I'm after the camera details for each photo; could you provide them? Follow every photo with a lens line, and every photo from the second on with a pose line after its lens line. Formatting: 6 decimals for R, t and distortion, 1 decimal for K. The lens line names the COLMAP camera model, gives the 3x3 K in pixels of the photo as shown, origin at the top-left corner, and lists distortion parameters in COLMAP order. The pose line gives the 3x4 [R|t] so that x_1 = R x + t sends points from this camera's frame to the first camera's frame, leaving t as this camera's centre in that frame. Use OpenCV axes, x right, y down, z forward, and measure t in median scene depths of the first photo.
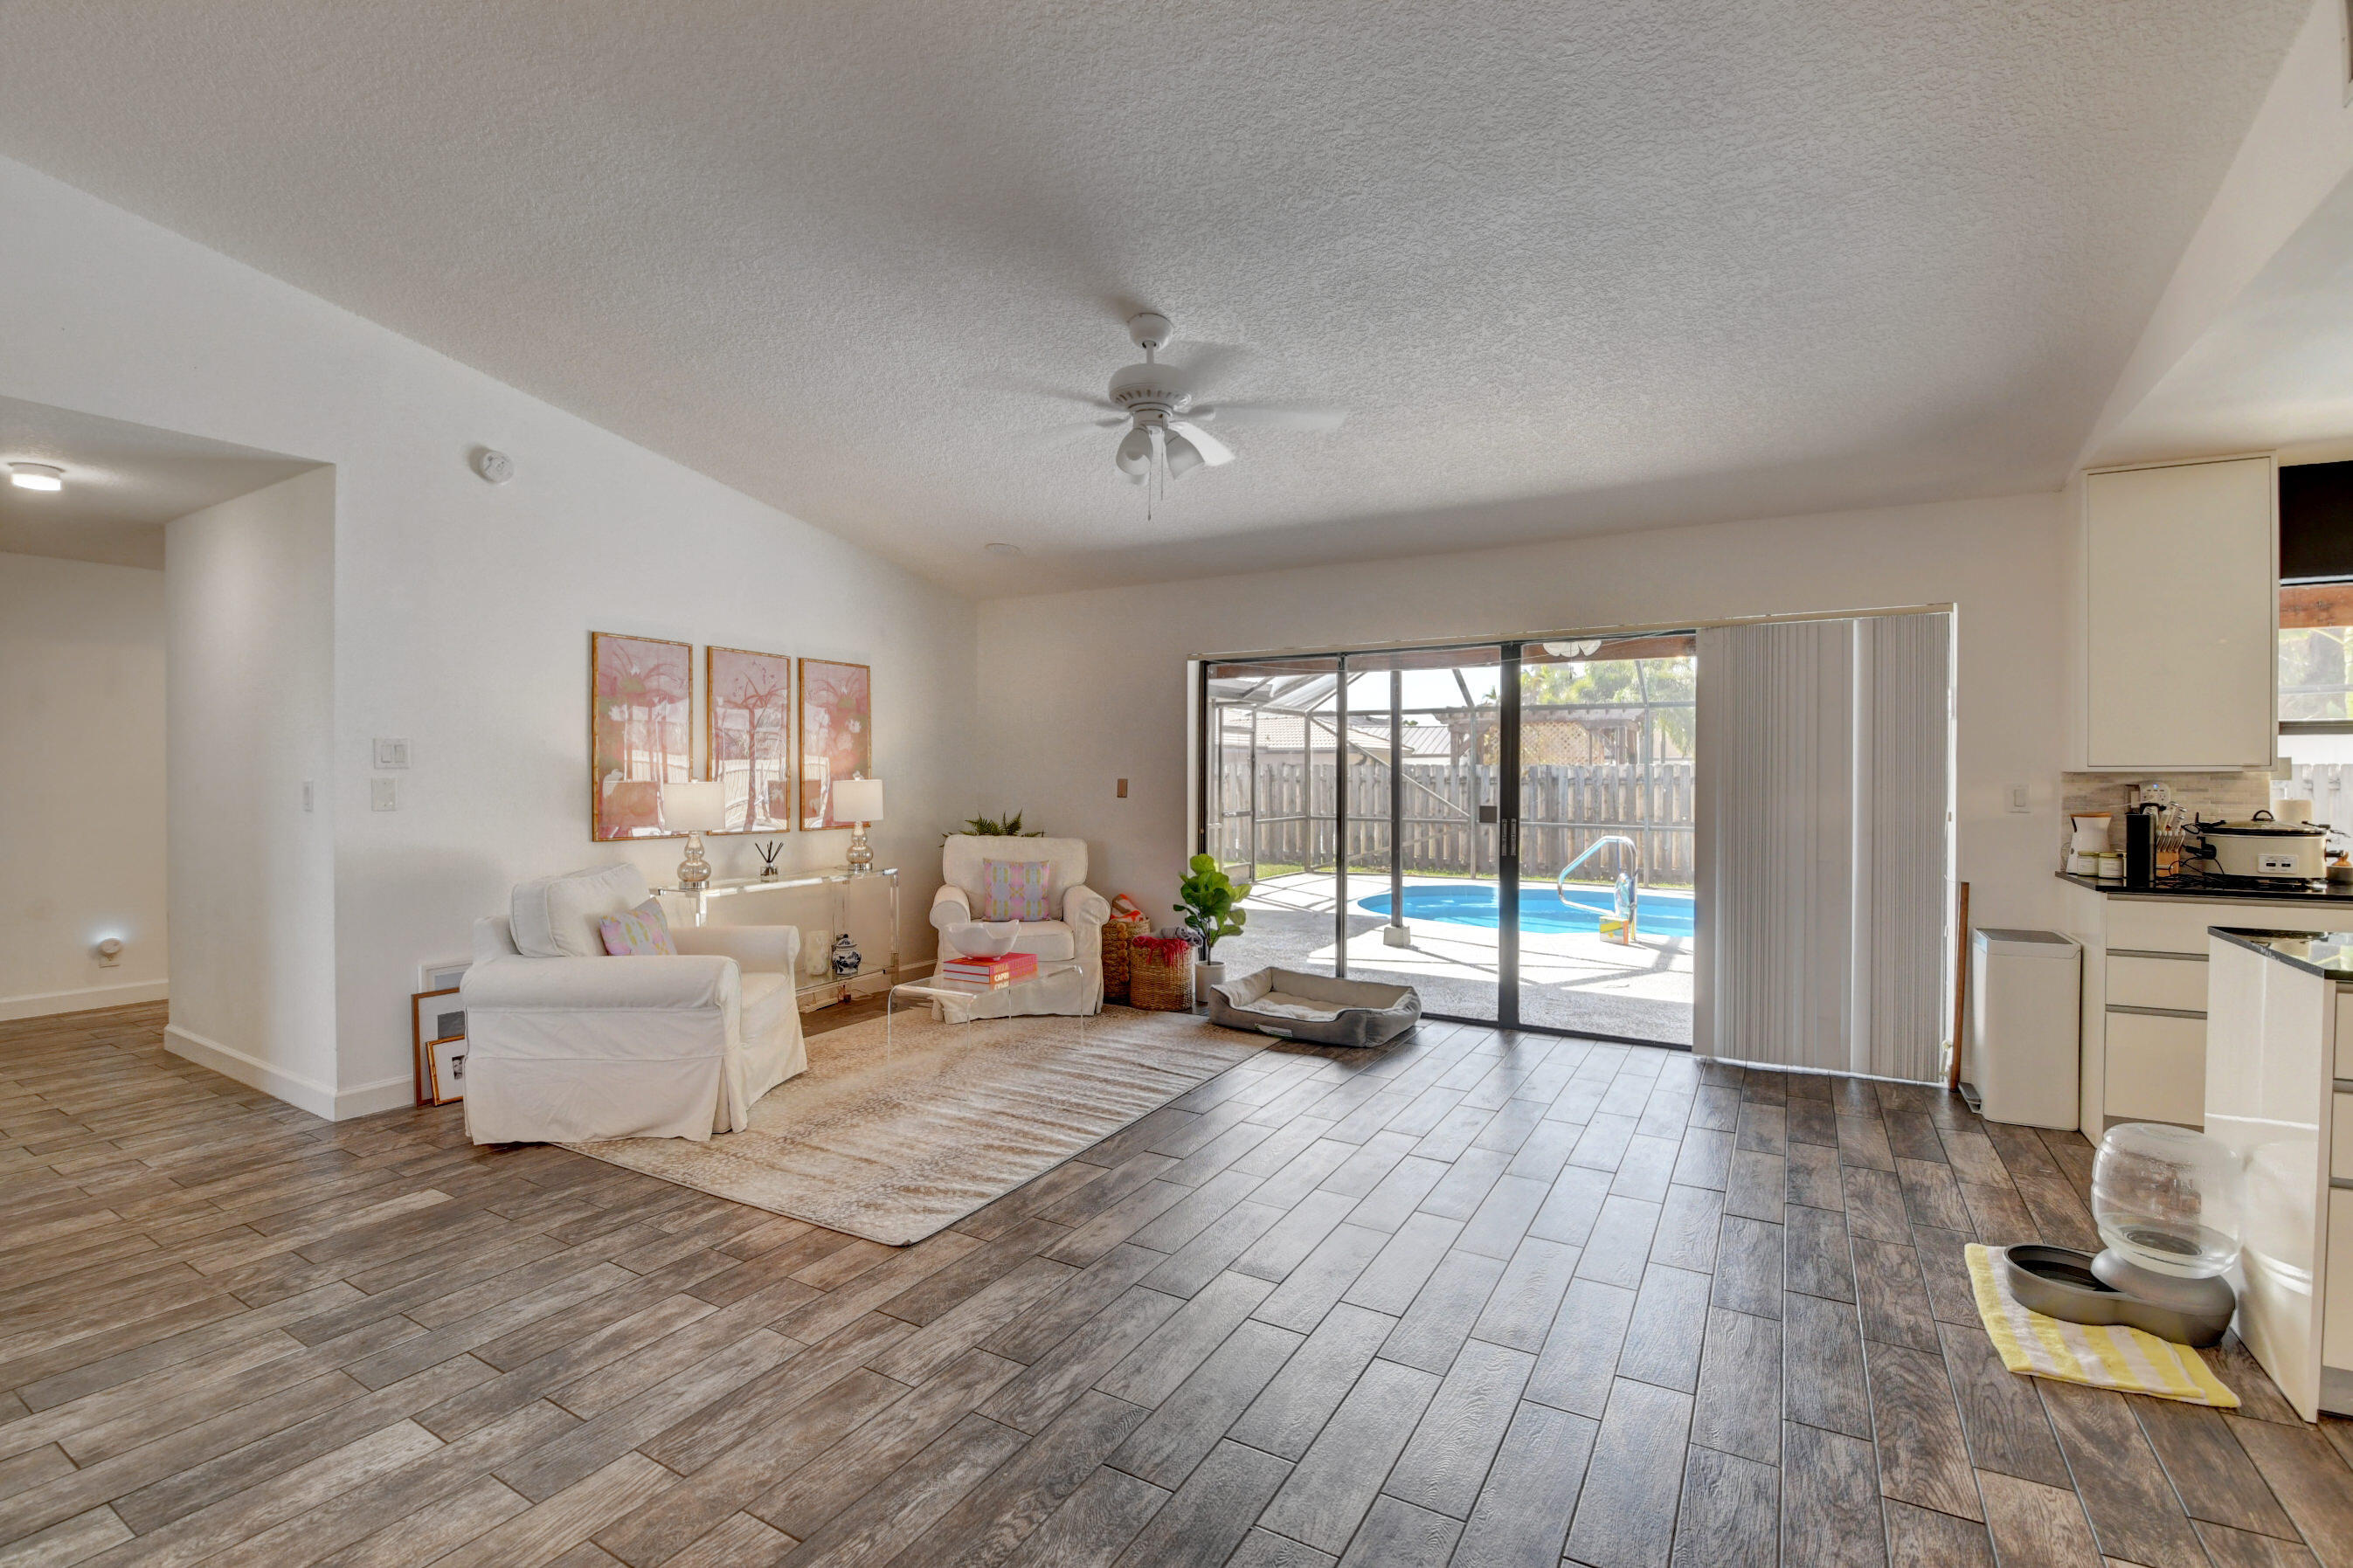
lens RADIAL K [[1033.1, 0, 1176.5], [0, 1033.1, 784.0], [0, 0, 1]] dist [0.012165, -0.022977]
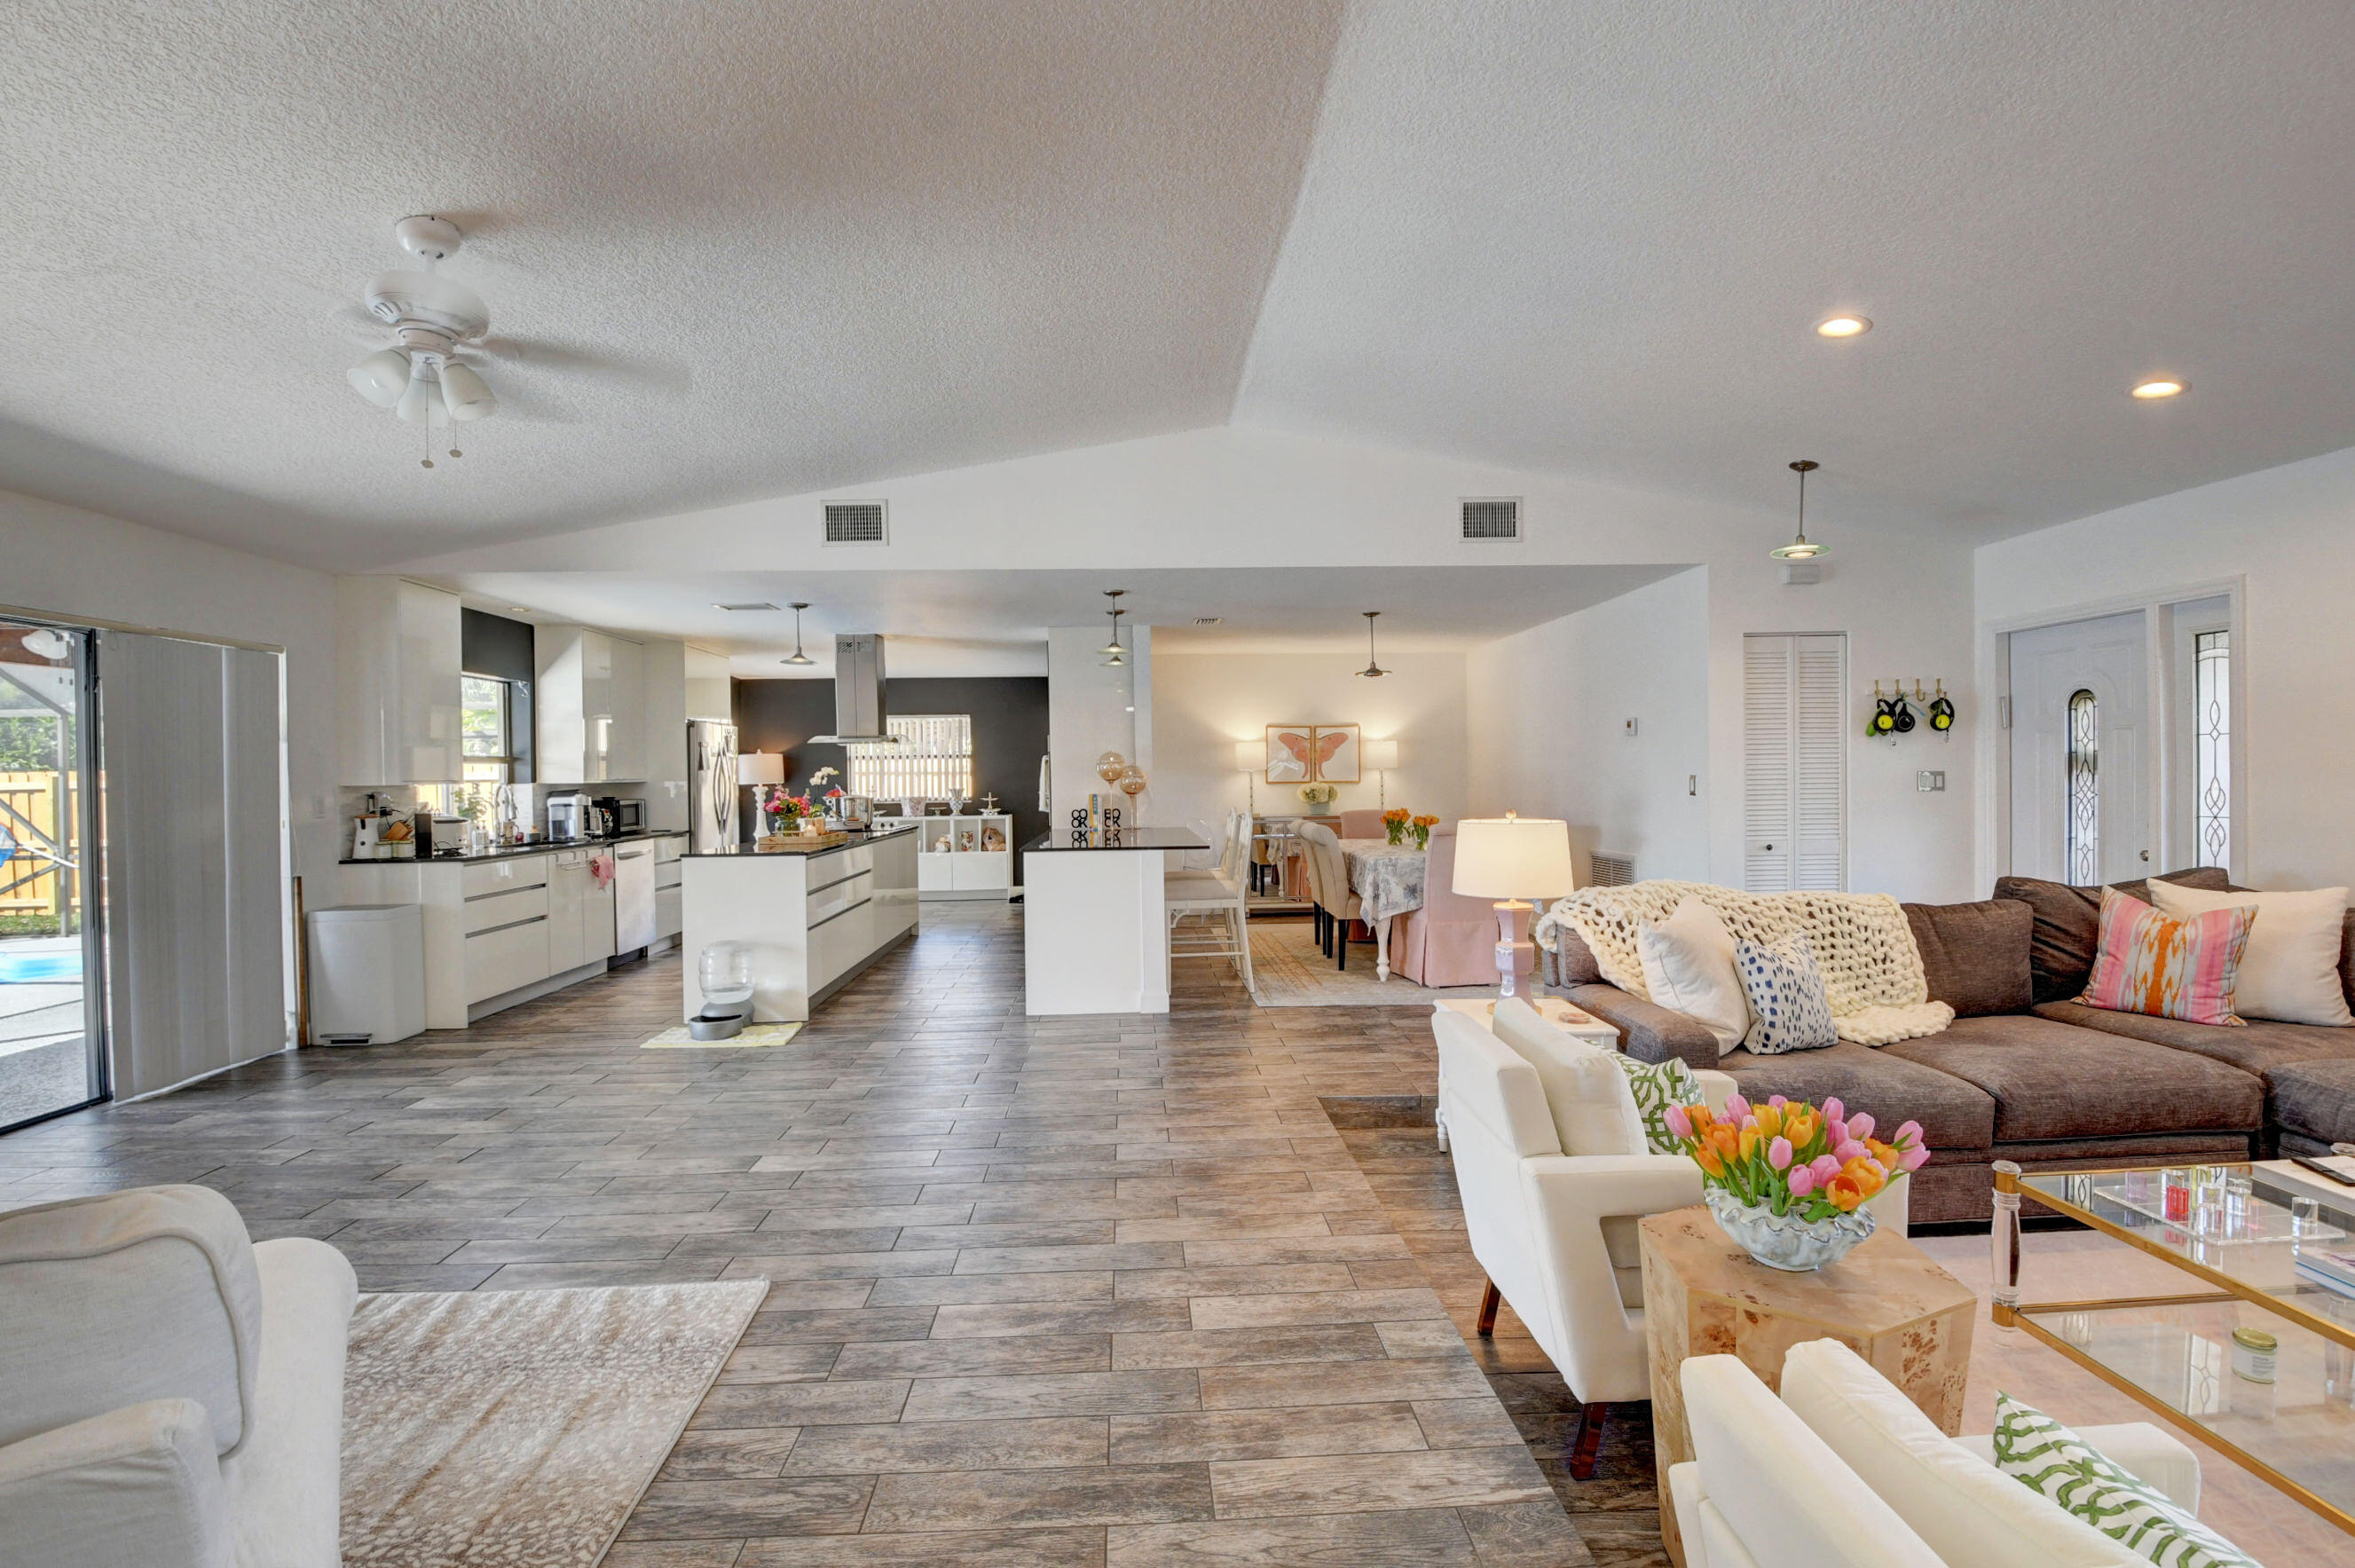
lens RADIAL K [[1055.7, 0, 1172.7], [0, 1055.7, 790.3], [0, 0, 1]] dist [0.008630, -0.024520]
pose [[-0.544559, -0.003659, 0.838715, -0.820487], [0.022123, 0.999580, 0.018725, -0.007126], [-0.838431, 0.028751, -0.544249, 0.778425]]
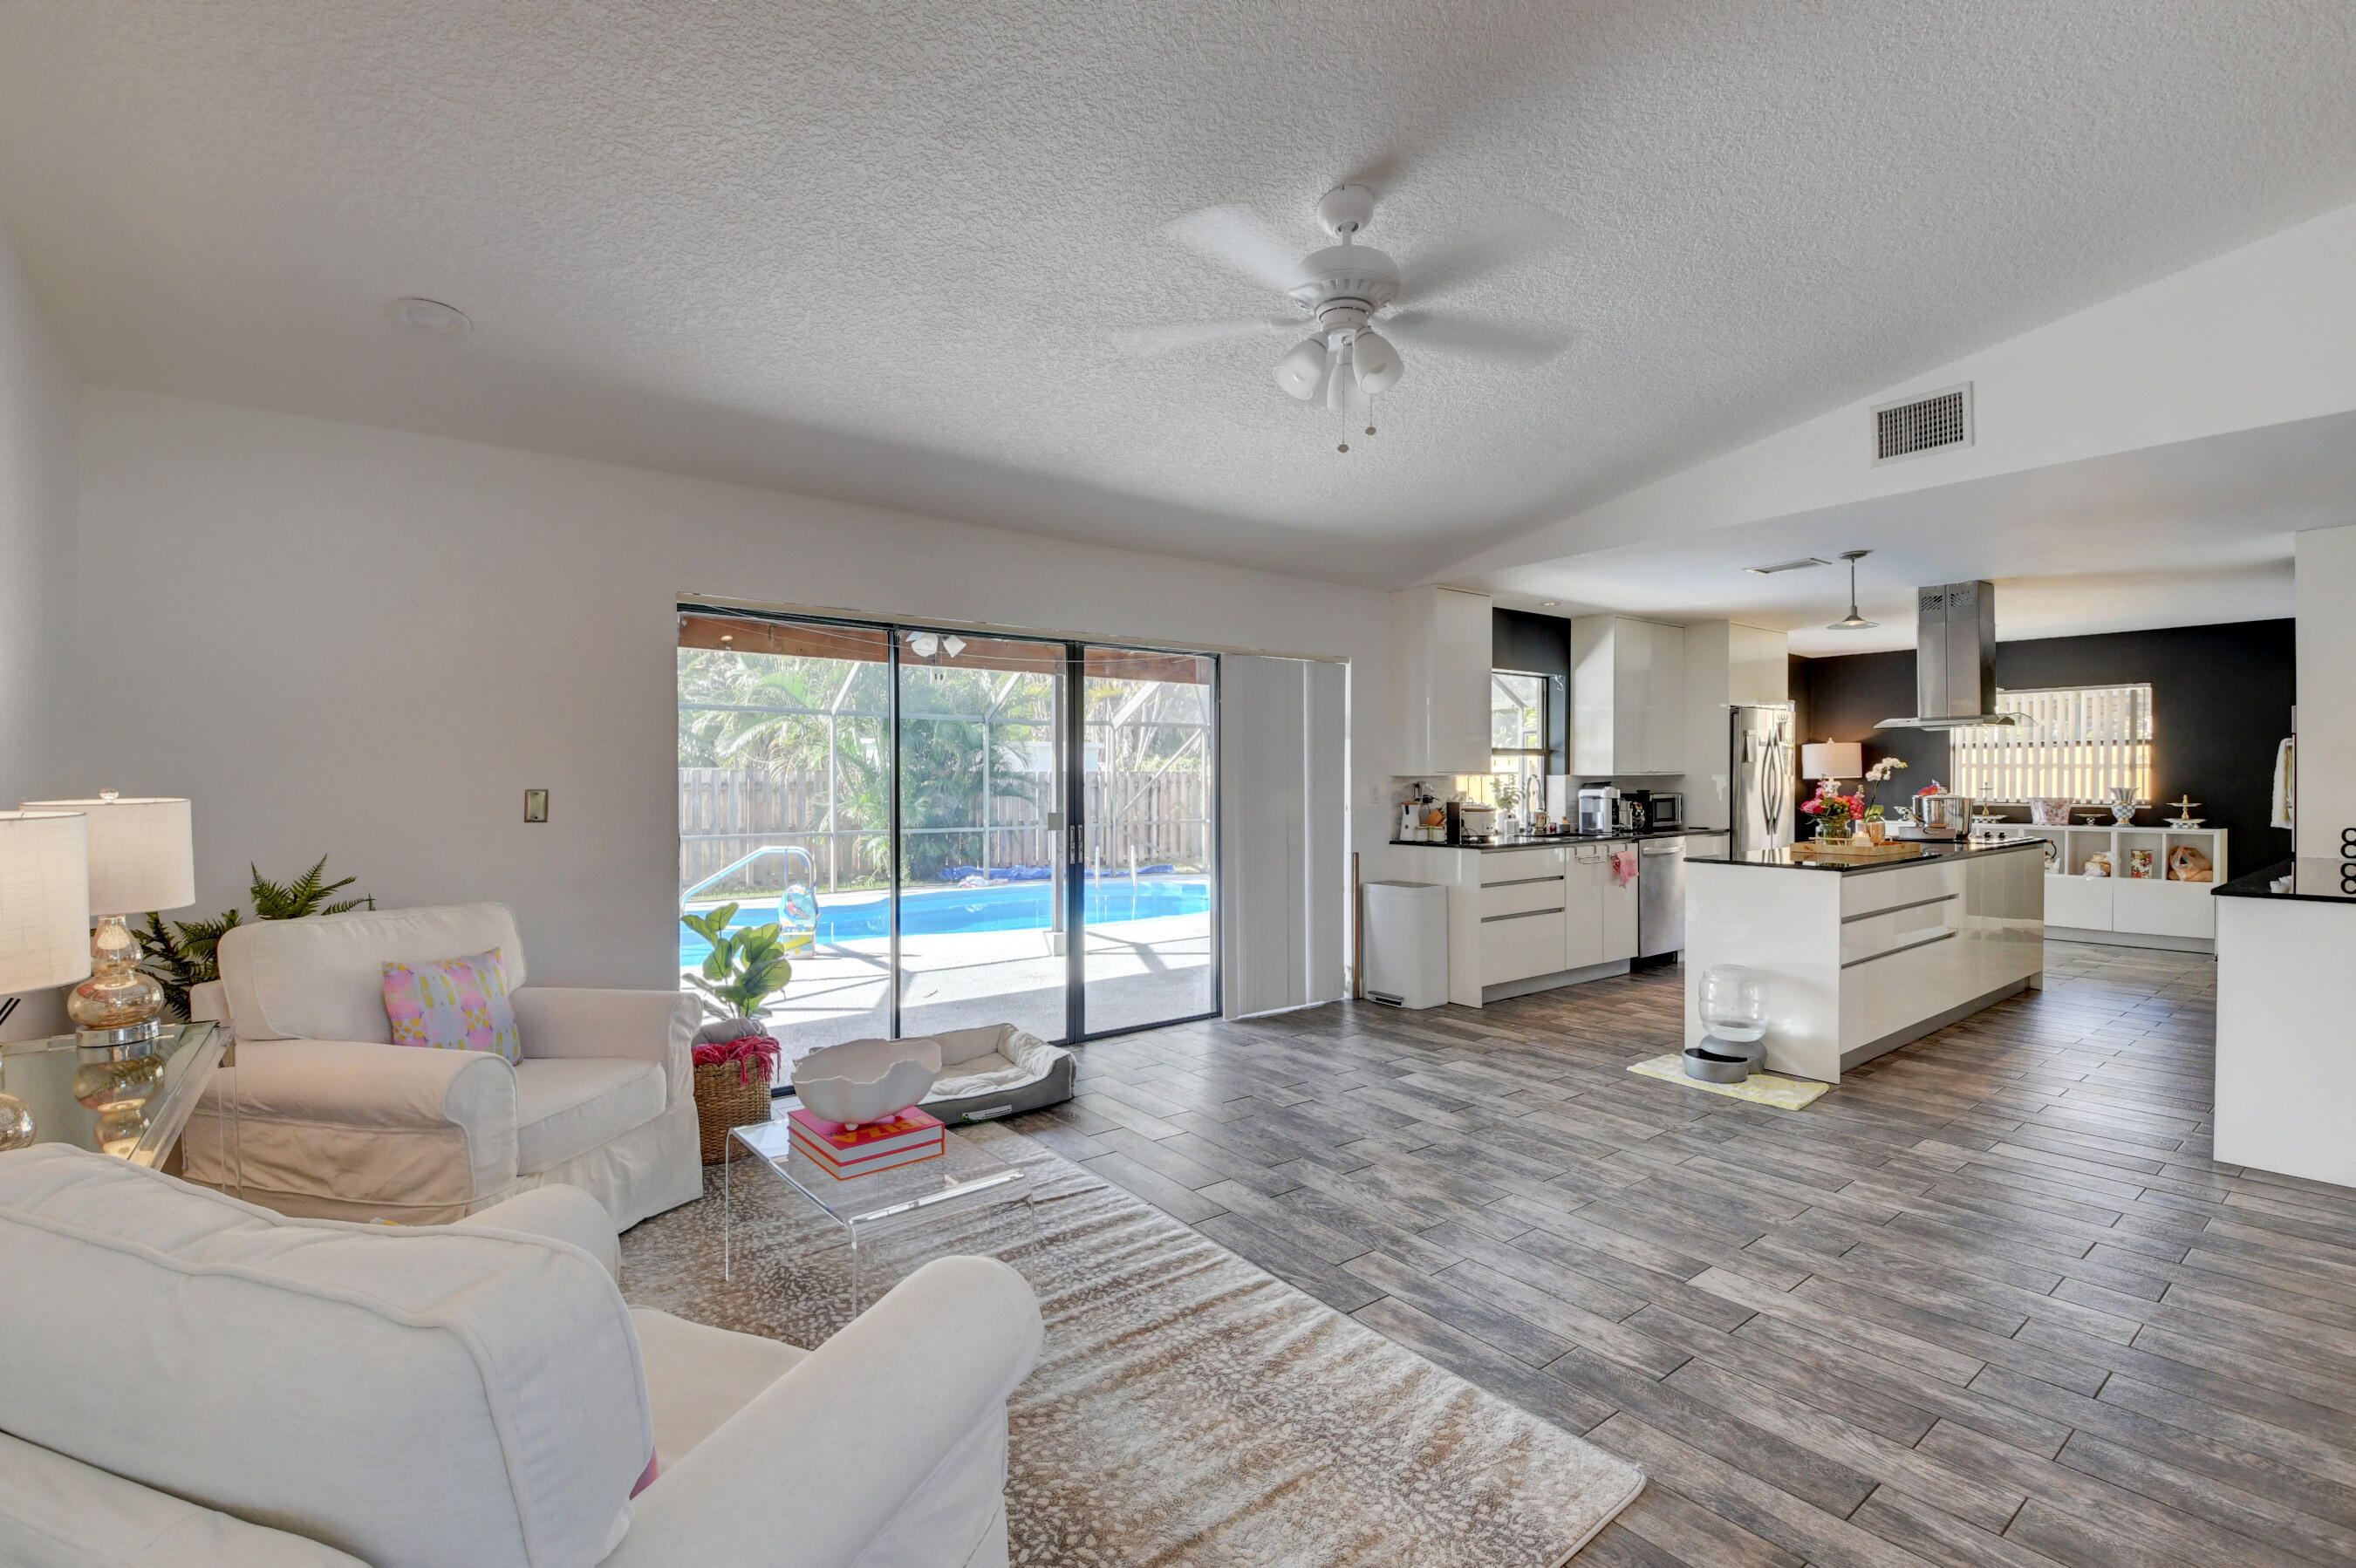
lens RADIAL K [[1037.3, 0, 1175.5], [0, 1037.3, 788.4], [0, 0, 1]] dist [0.011705, -0.023144]
pose [[0.379645, -0.010702, 0.925070, -0.644500], [0.012600, 0.999900, 0.006397, -0.006467], [-0.925046, 0.009227, 0.379742, 0.662641]]
